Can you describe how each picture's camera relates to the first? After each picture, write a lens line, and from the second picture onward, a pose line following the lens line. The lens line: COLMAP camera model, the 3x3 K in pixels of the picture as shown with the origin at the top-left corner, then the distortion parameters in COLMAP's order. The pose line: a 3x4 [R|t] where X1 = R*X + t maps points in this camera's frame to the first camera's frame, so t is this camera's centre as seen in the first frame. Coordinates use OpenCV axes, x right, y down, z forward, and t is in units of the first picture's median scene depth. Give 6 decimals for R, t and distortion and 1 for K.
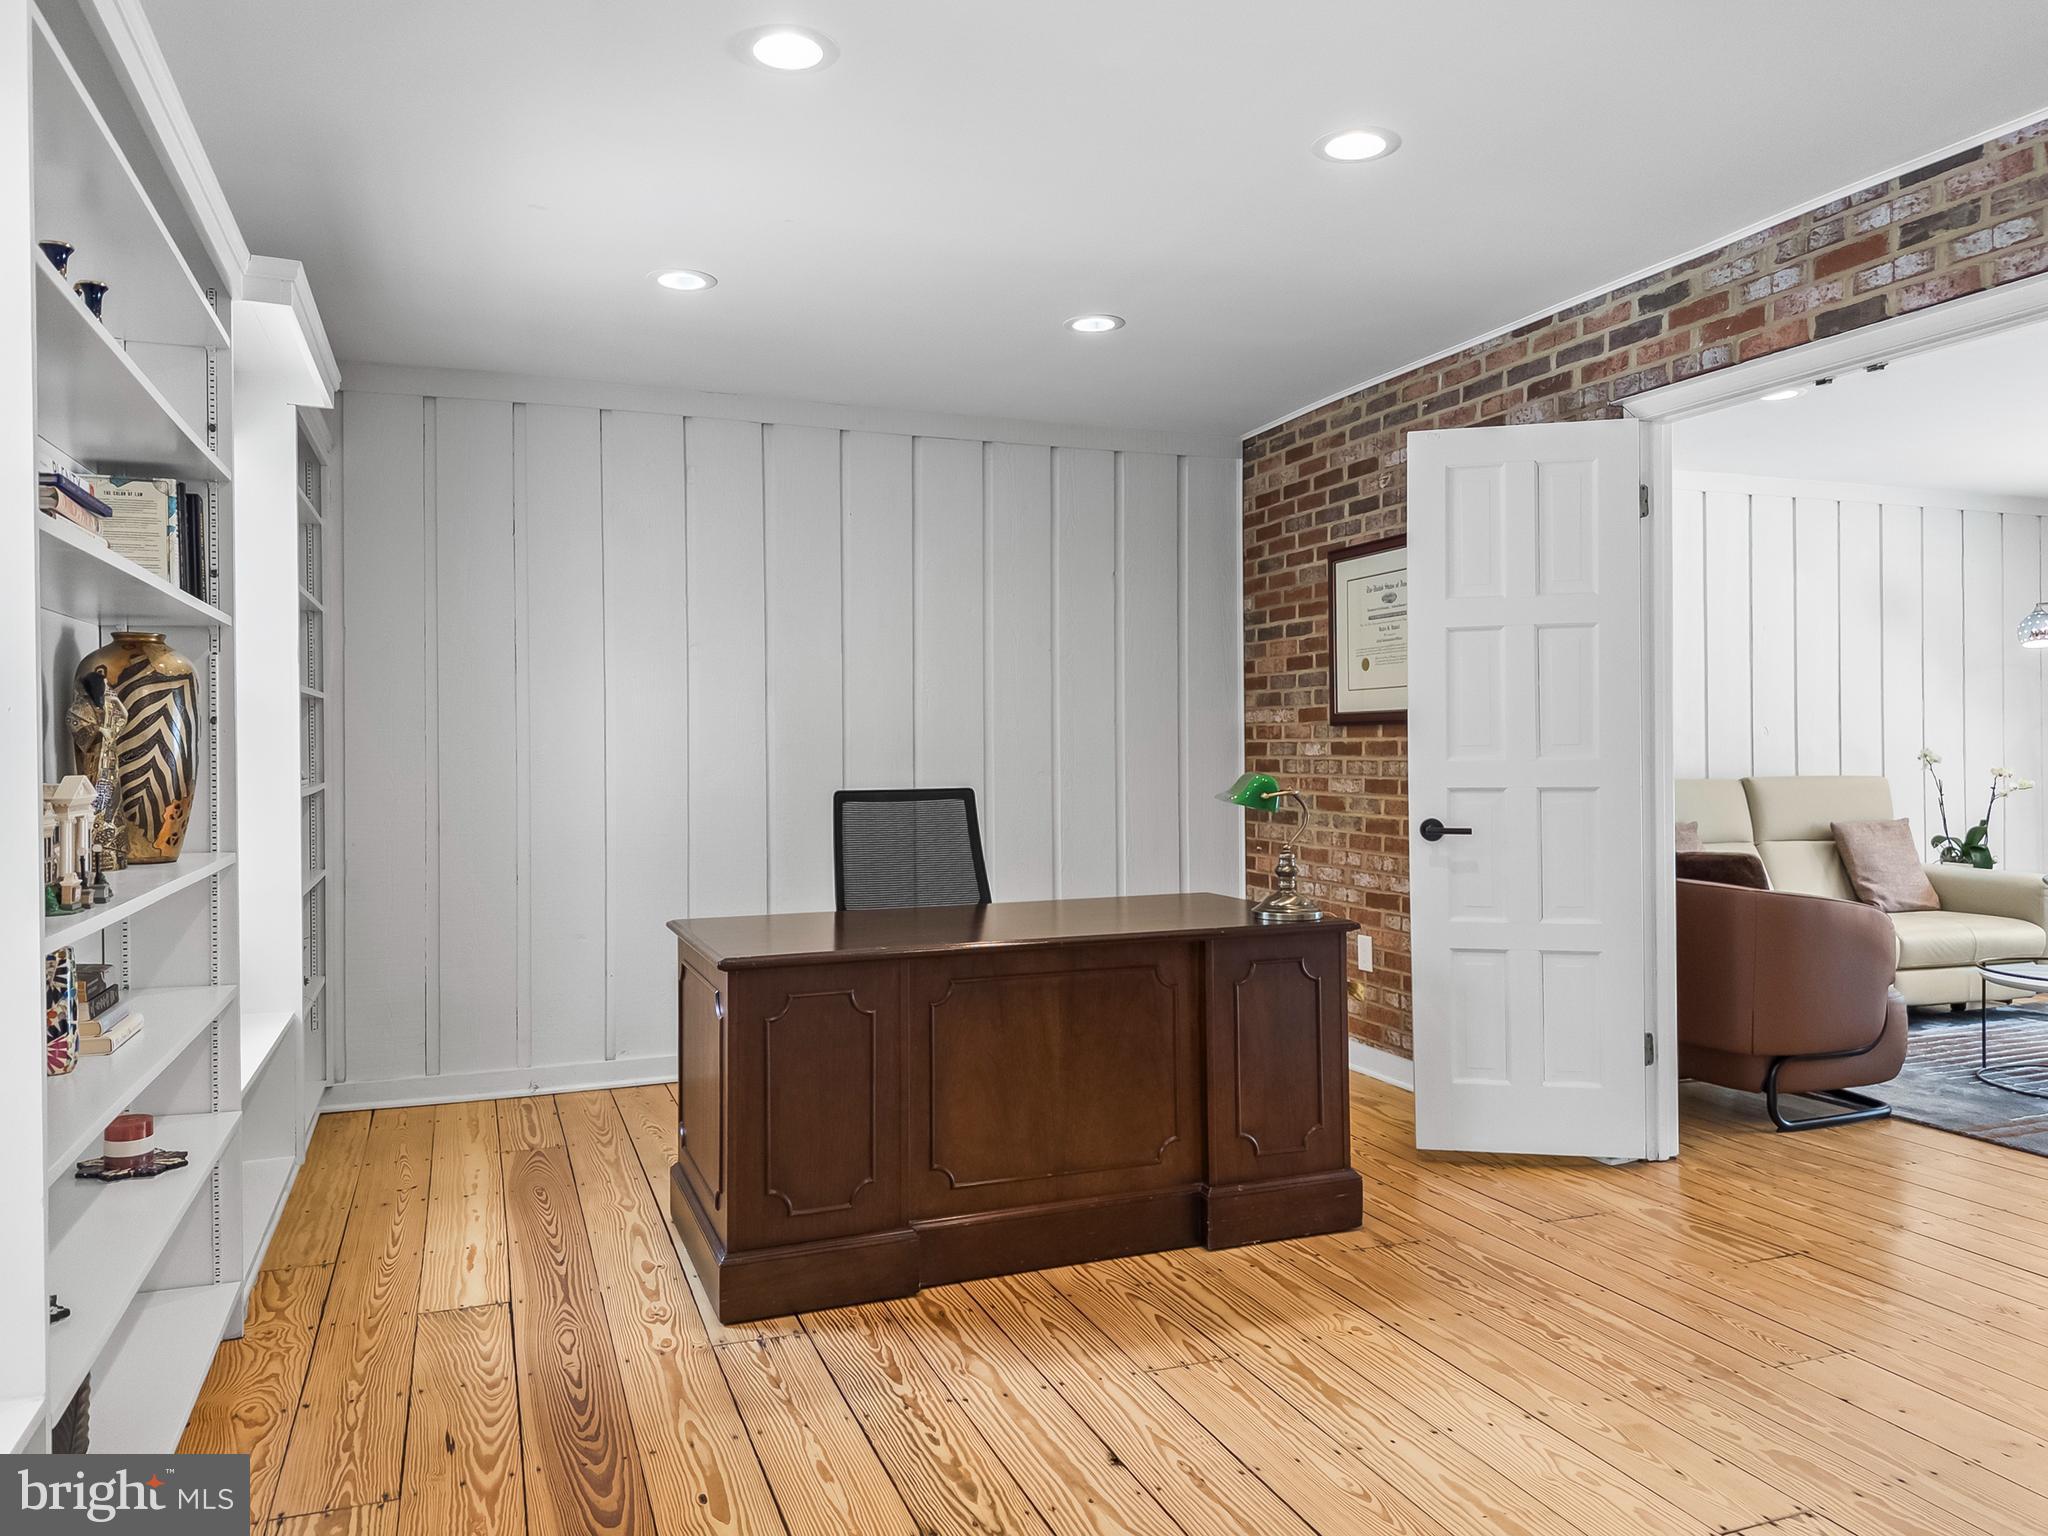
lens RADIAL K [[1430.0, 0, 1017.6], [0, 1430.0, 767.8], [0, 0, 1]] dist [0.021143, -0.030715]
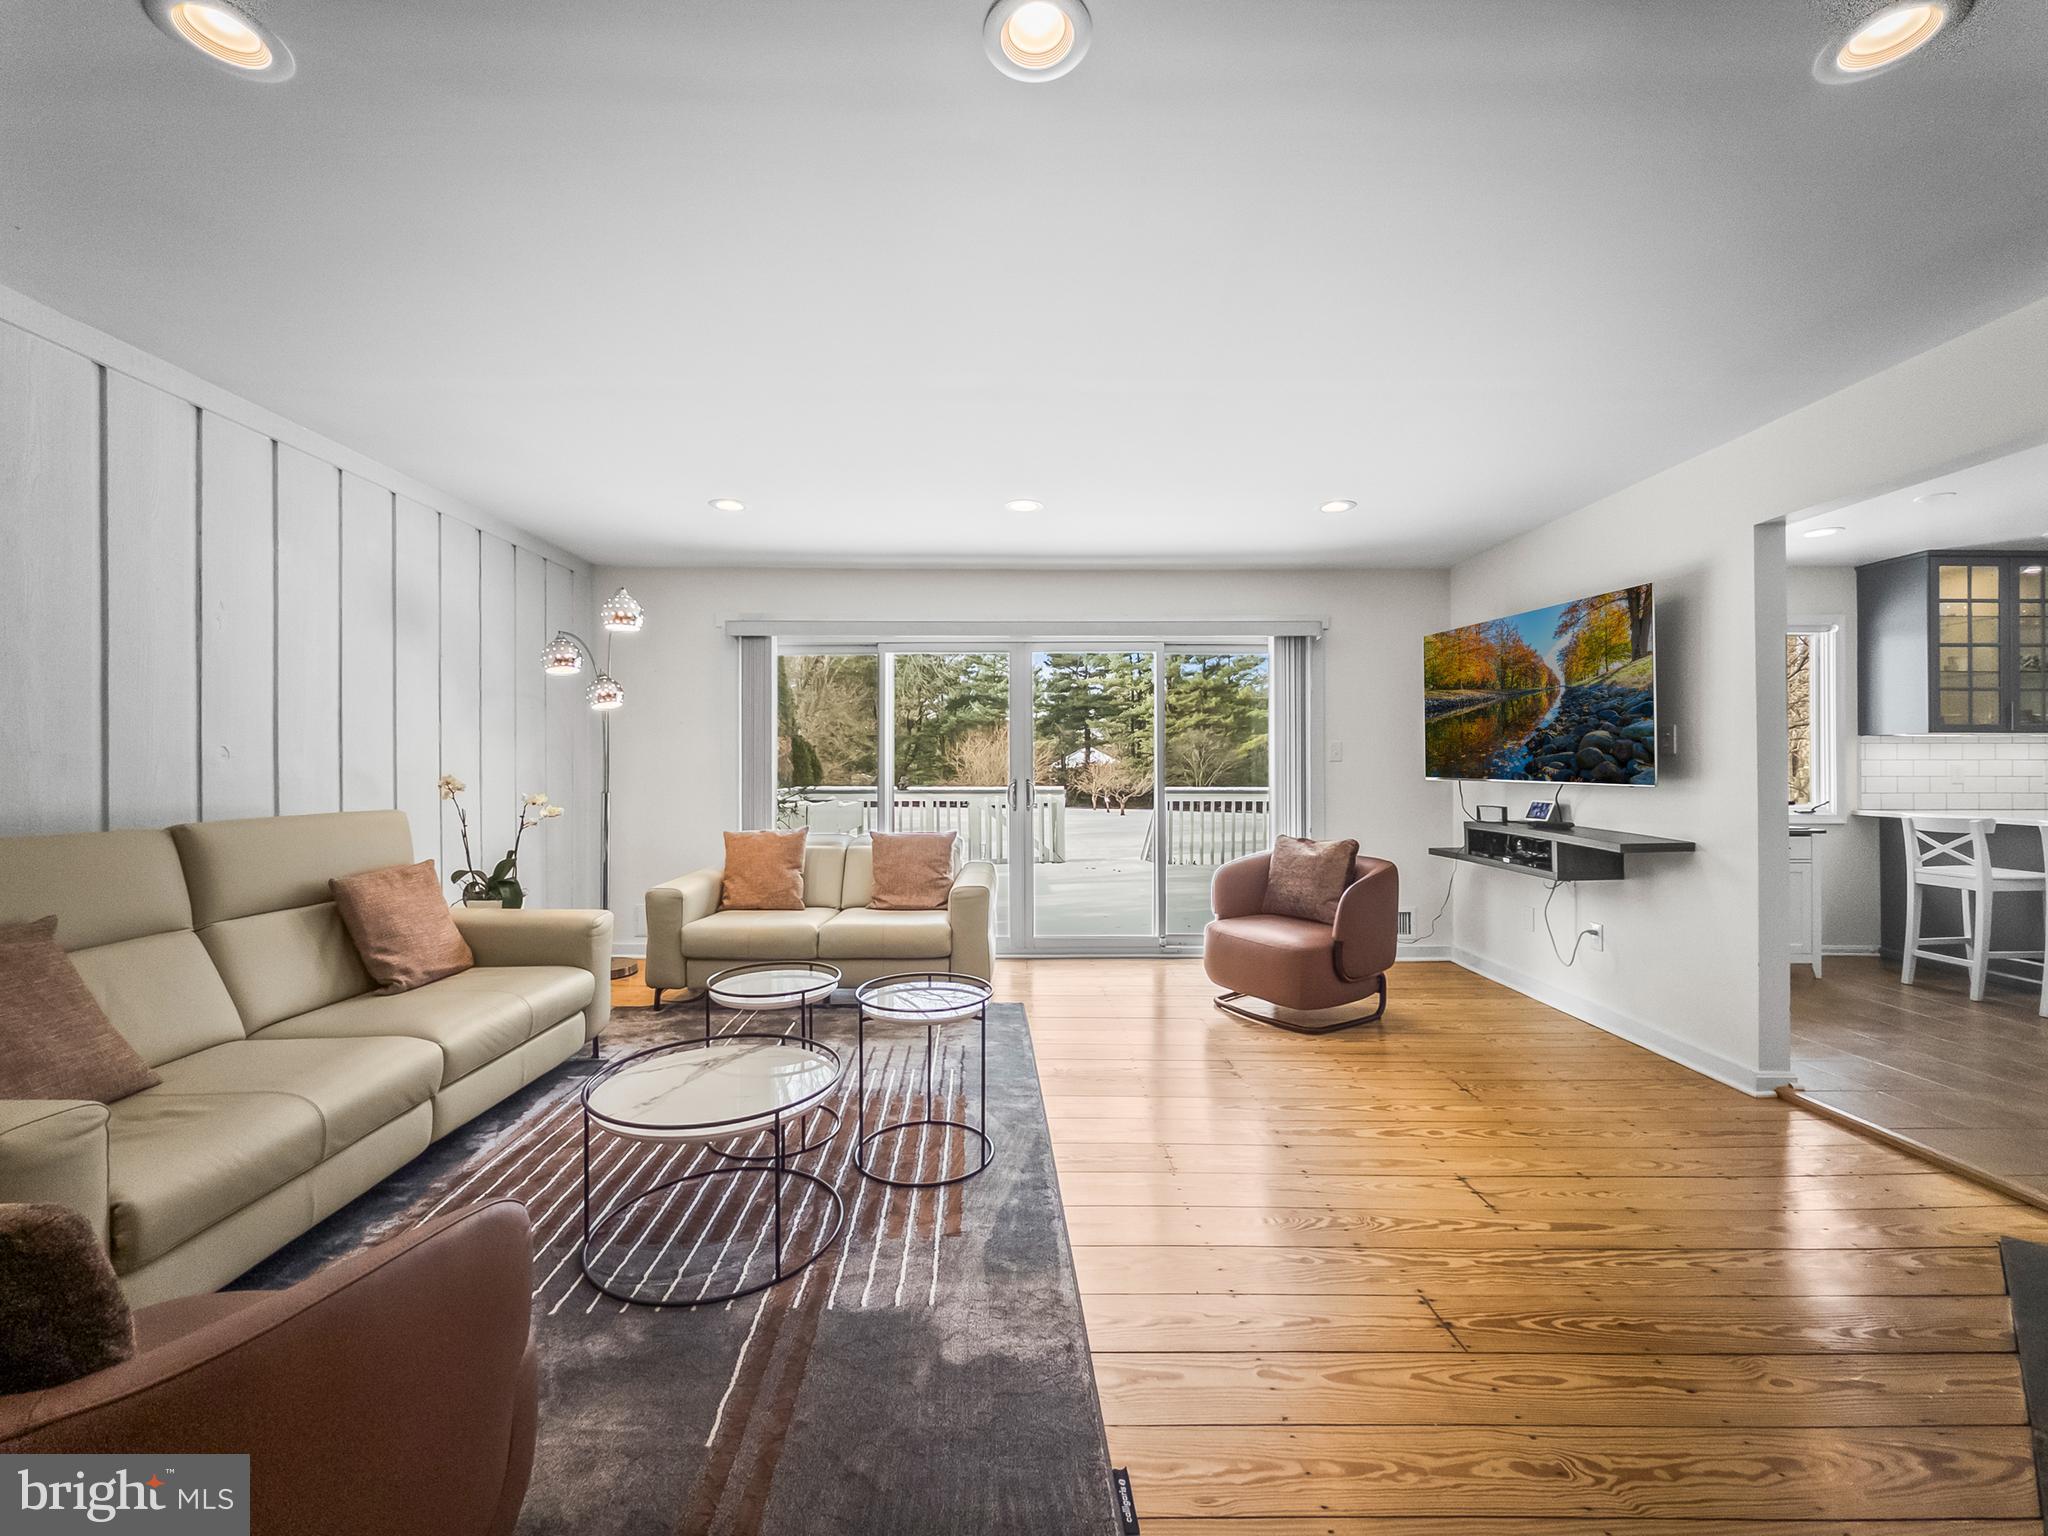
lens RADIAL K [[831.6, 0, 1010.7], [0, 831.6, 756.3], [0, 0, 1]] dist [0.006853, -0.000214]
pose [[0.348219, 0.015075, 0.937292, 0.363778], [0.009419, 0.999764, -0.019579, -0.015456], [-0.937366, 0.015647, 0.347995, 0.664687]]
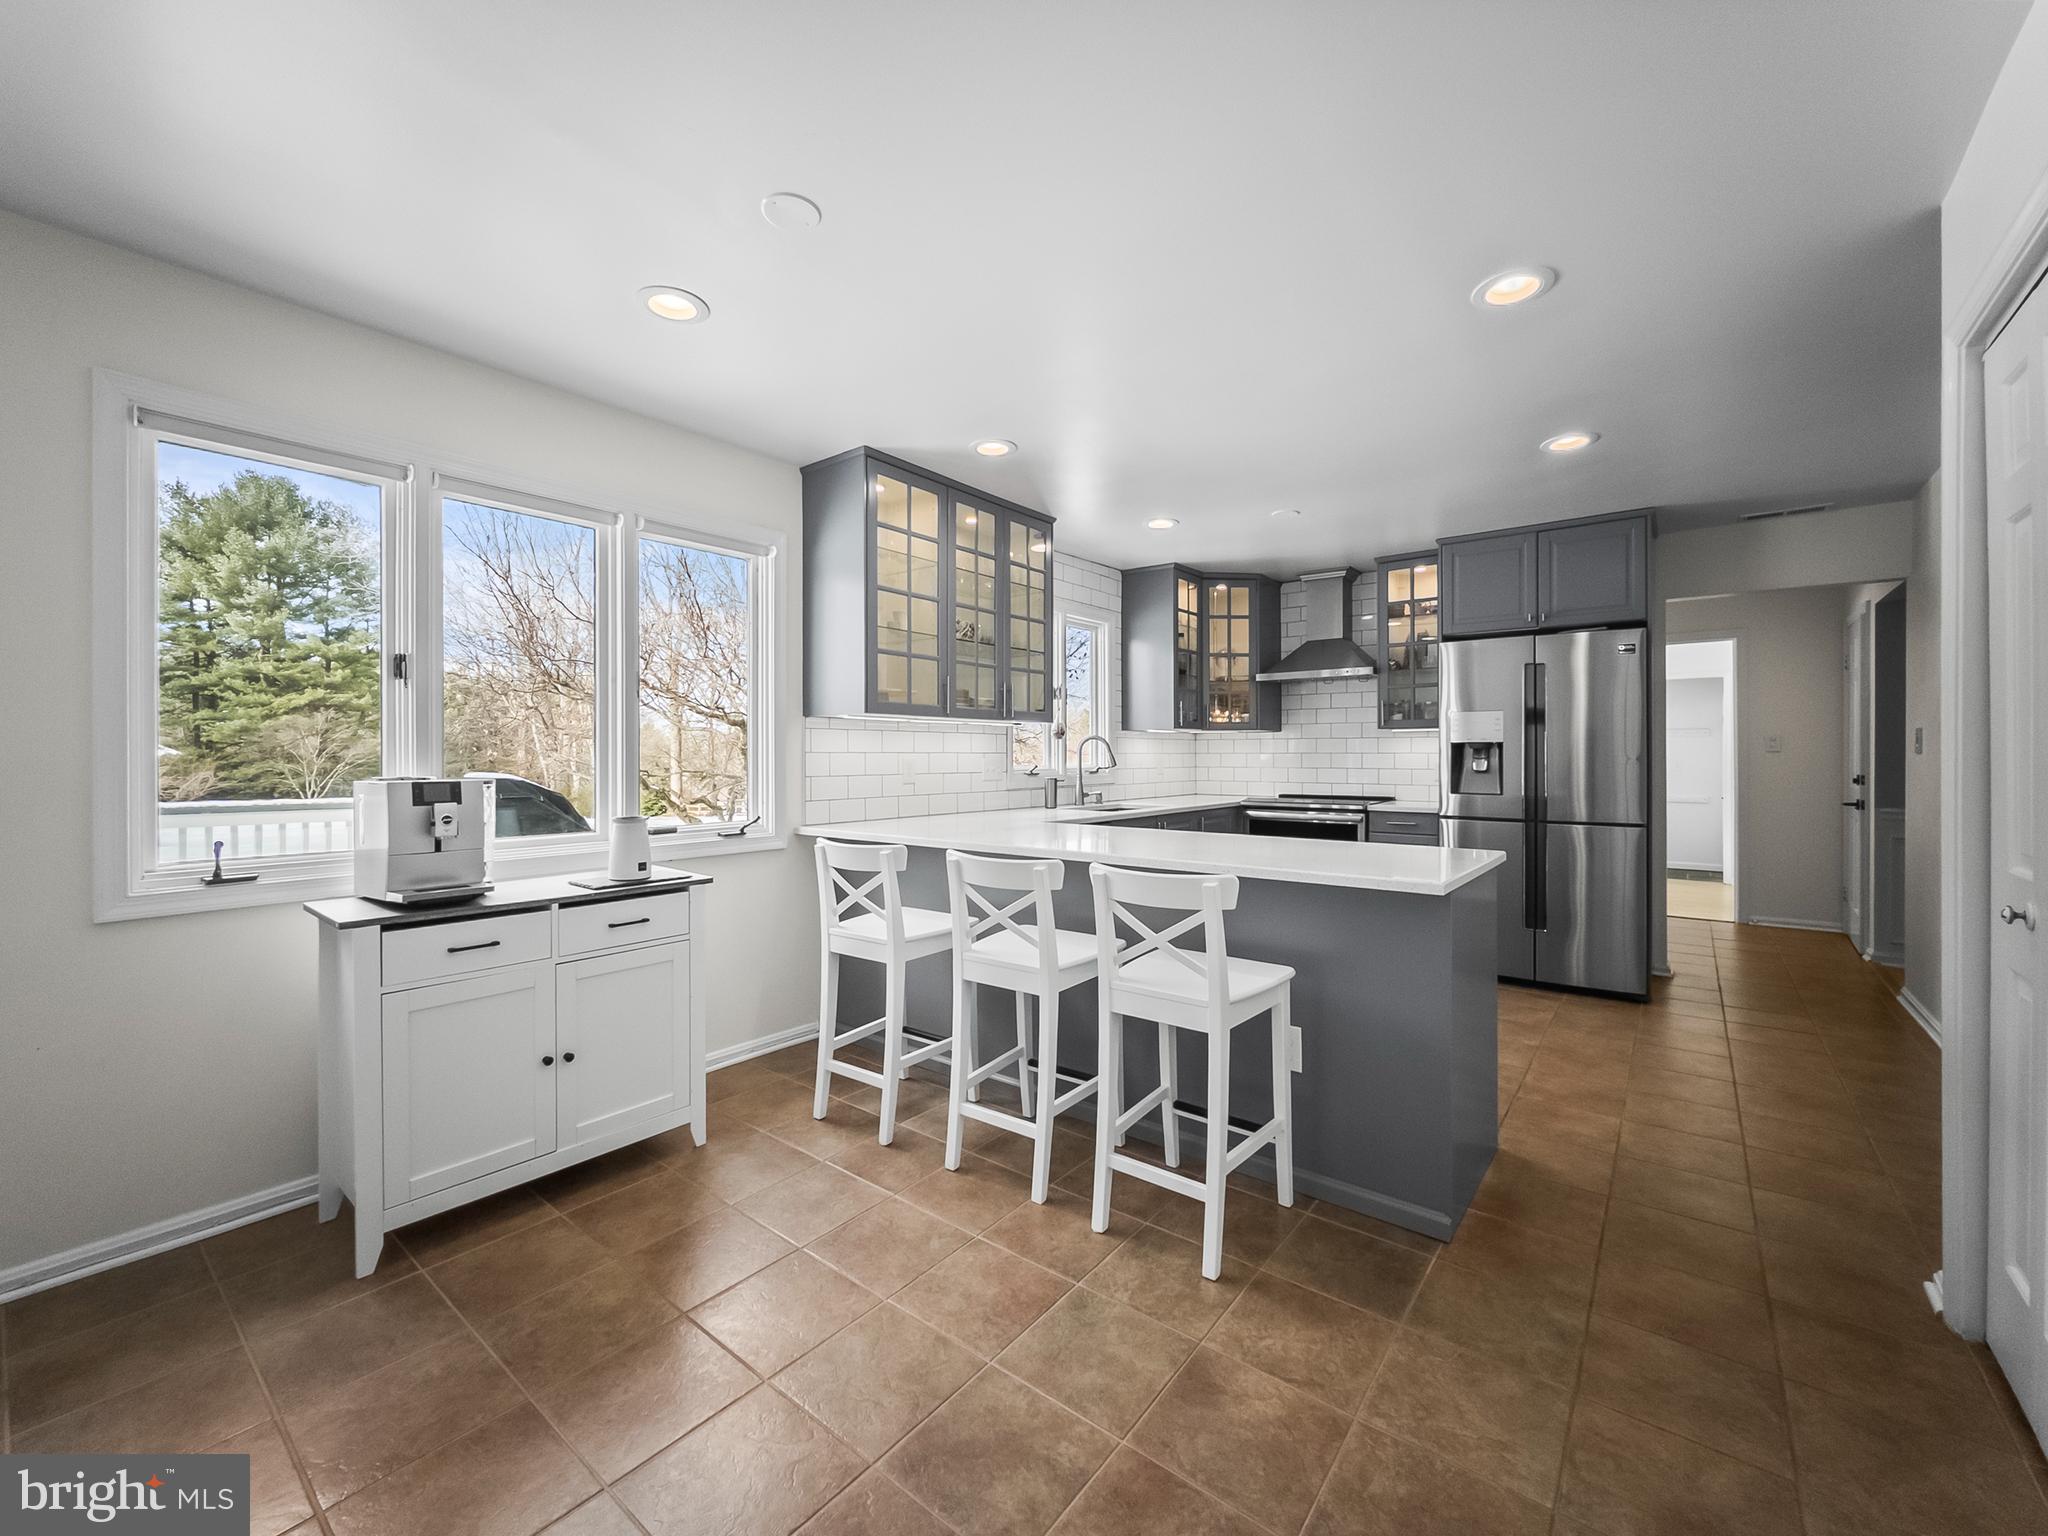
lens RADIAL K [[831.6, 0, 1016.2], [0, 831.6, 755.3], [0, 0, 1]] dist [0.006853, -0.000214]
pose [[-0.501170, 0.008057, 0.865311, 0.989918], [0.015168, 0.999885, -0.000525, -0.016259], [-0.865216, 0.012862, -0.501235, 0.247273]]
